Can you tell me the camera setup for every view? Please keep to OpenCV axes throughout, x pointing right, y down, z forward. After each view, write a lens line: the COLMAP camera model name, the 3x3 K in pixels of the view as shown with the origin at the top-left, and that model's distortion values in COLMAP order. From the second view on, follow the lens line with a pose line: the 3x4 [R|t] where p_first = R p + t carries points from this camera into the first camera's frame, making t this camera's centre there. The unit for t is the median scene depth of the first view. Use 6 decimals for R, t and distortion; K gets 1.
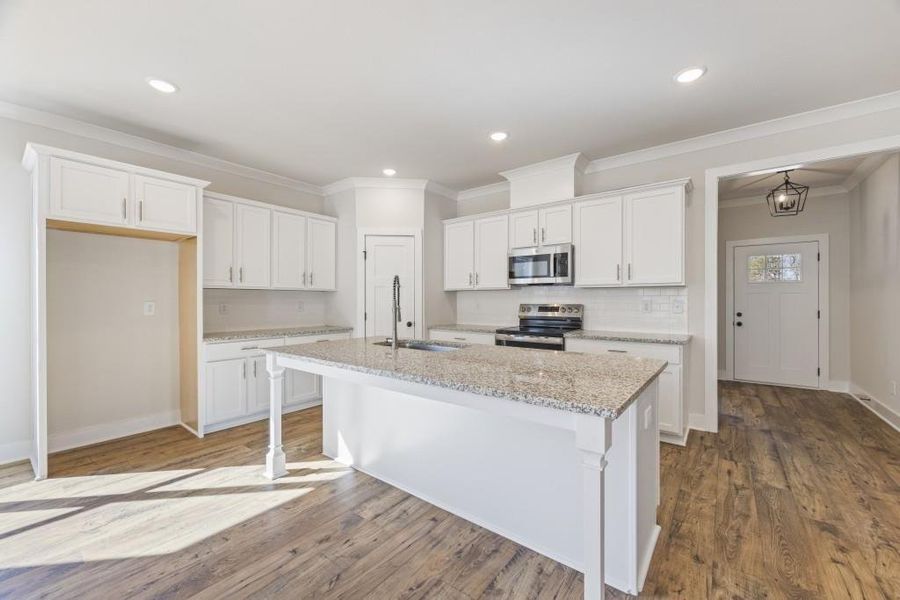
lens RADIAL K [[357.8, 0, 450.7], [0, 357.8, 301.5], [0, 0, 1]] dist [-0.002947, -0.000138]
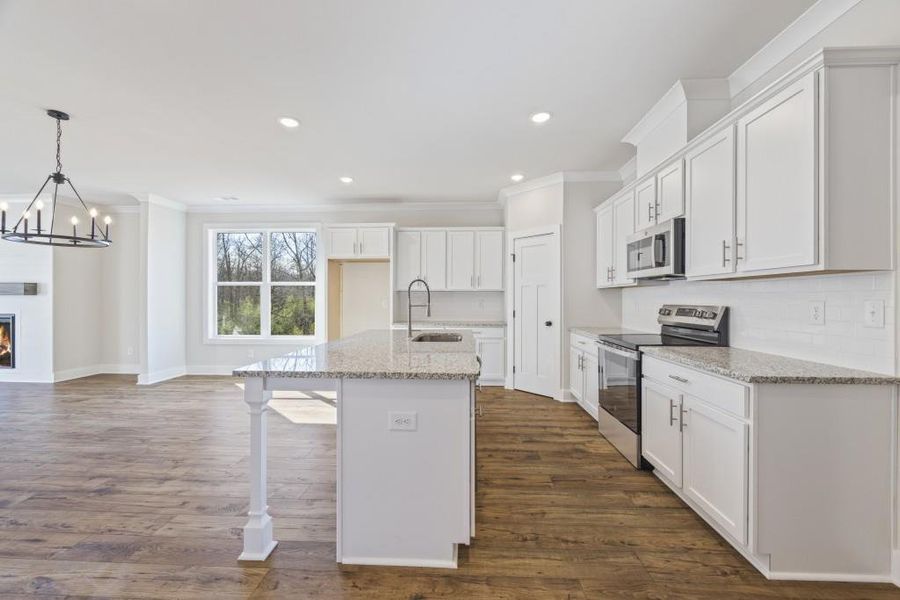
lens RADIAL K [[361.8, 0, 450.0], [0, 361.8, 300.0], [0, 0, 1]] dist [-0.003097, 0.000047]
pose [[0.573963, 0.004360, -0.818870, 0.752635], [-0.004160, 0.999988, 0.002408, -0.003413], [0.818871, 0.002024, 0.573974, 0.288809]]
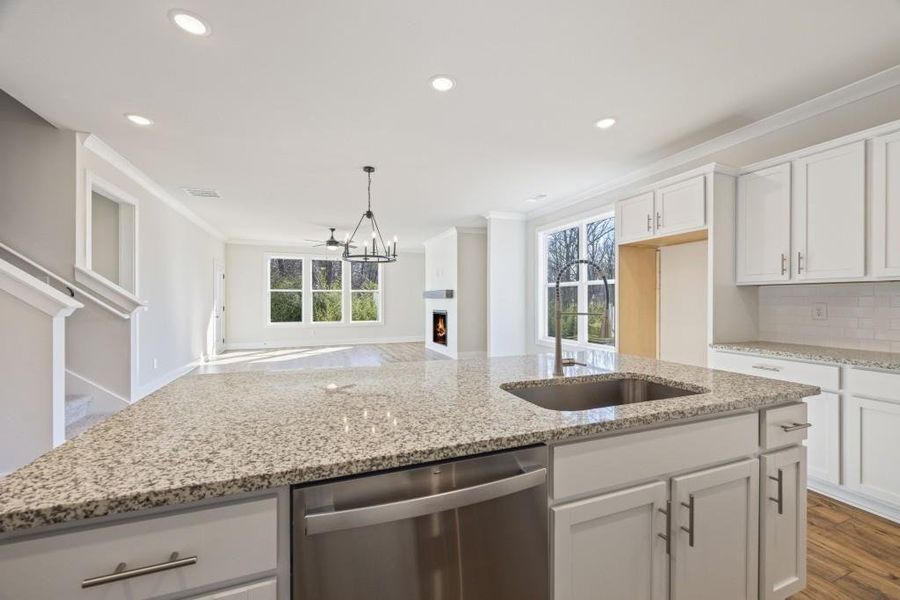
lens RADIAL K [[357.8, 0, 450.7], [0, 357.8, 301.5], [0, 0, 1]] dist [-0.002947, -0.000138]
pose [[-0.510984, 0.004033, -0.859580, 0.384333], [-0.001489, 0.999983, 0.005576, -0.003854], [0.859589, 0.004129, -0.510970, 0.892107]]
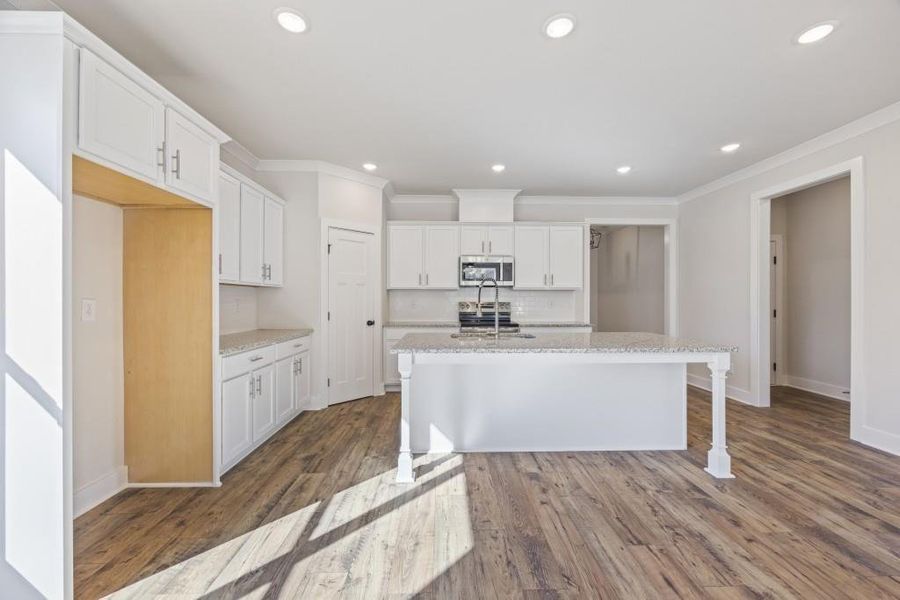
lens RADIAL K [[361.8, 0, 450.0], [0, 361.8, 300.0], [0, 0, 1]] dist [-0.003097, 0.000047]
pose [[0.773568, 0.000642, 0.633712, -0.798027], [-0.000318, 1.000000, -0.000624, 0.001265], [-0.633713, 0.000281, 0.773568, 0.130505]]
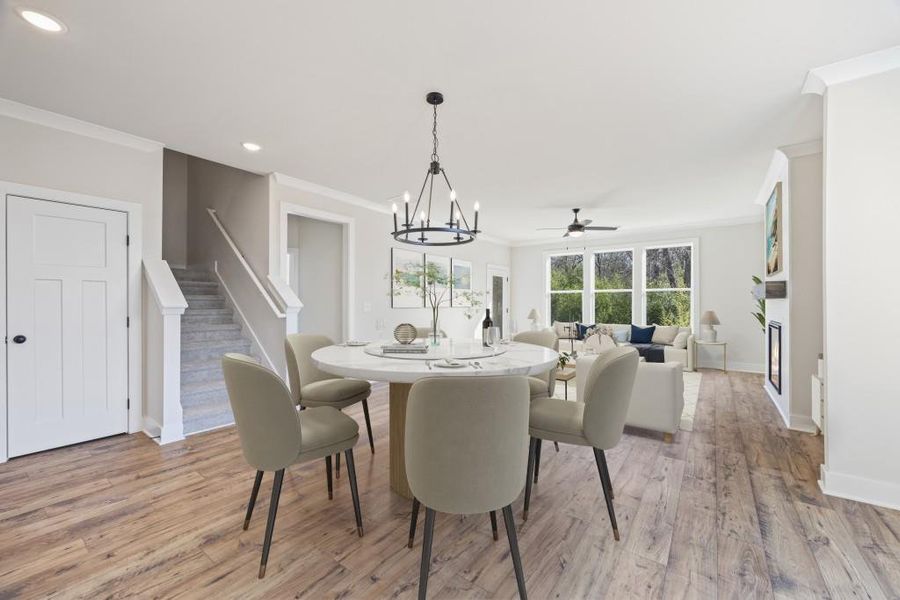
lens RADIAL K [[357.8, 0, 450.7], [0, 357.8, 301.5], [0, 0, 1]] dist [-0.002947, -0.000138]
pose [[-0.999833, -0.000248, -0.018288, -0.577538], [-0.000268, 0.999999, 0.001121, -0.004513], [0.018288, 0.001125, -0.999832, 0.812530]]
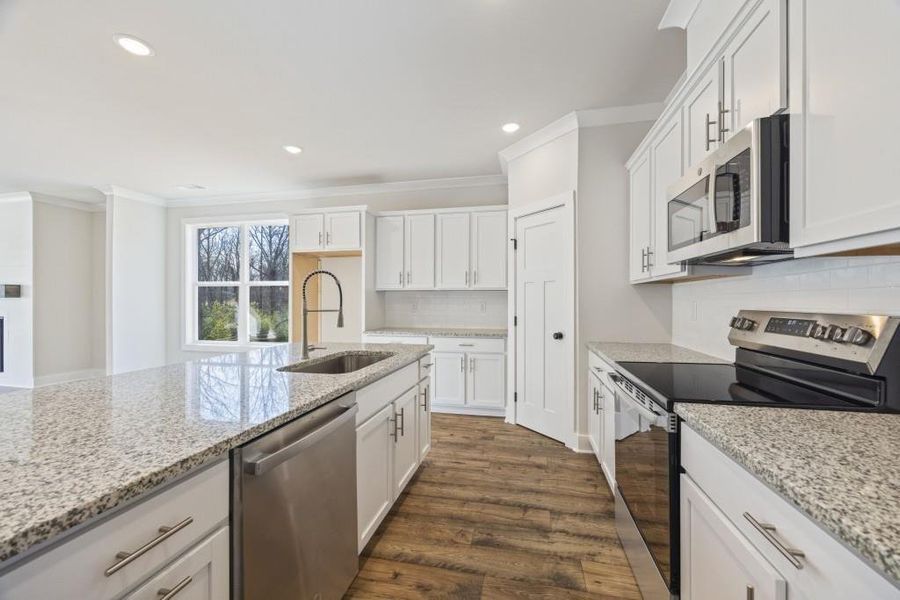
lens RADIAL K [[357.8, 0, 450.7], [0, 357.8, 301.5], [0, 0, 1]] dist [-0.002947, -0.000138]
pose [[0.430938, 0.003066, -0.902377, 0.568004], [-0.002644, 0.999994, 0.002135, -0.003579], [0.902378, 0.001466, 0.430943, 0.726534]]
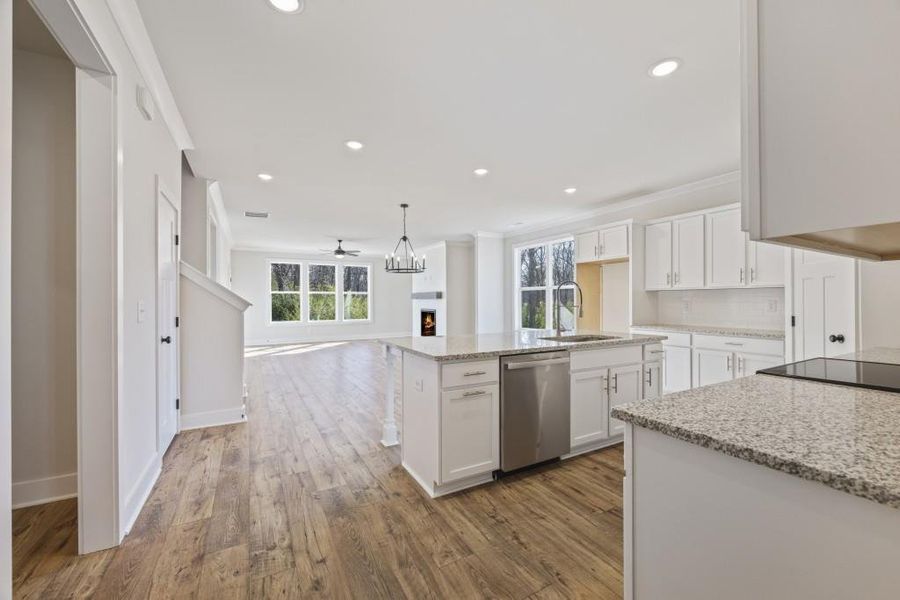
lens RADIAL K [[357.8, 0, 450.7], [0, 357.8, 301.5], [0, 0, 1]] dist [-0.002947, -0.000138]
pose [[-0.391711, 0.004662, -0.920076, 0.955972], [0.002746, 0.999989, 0.003898, -0.003573], [0.920084, -0.001000, -0.391720, 0.886208]]
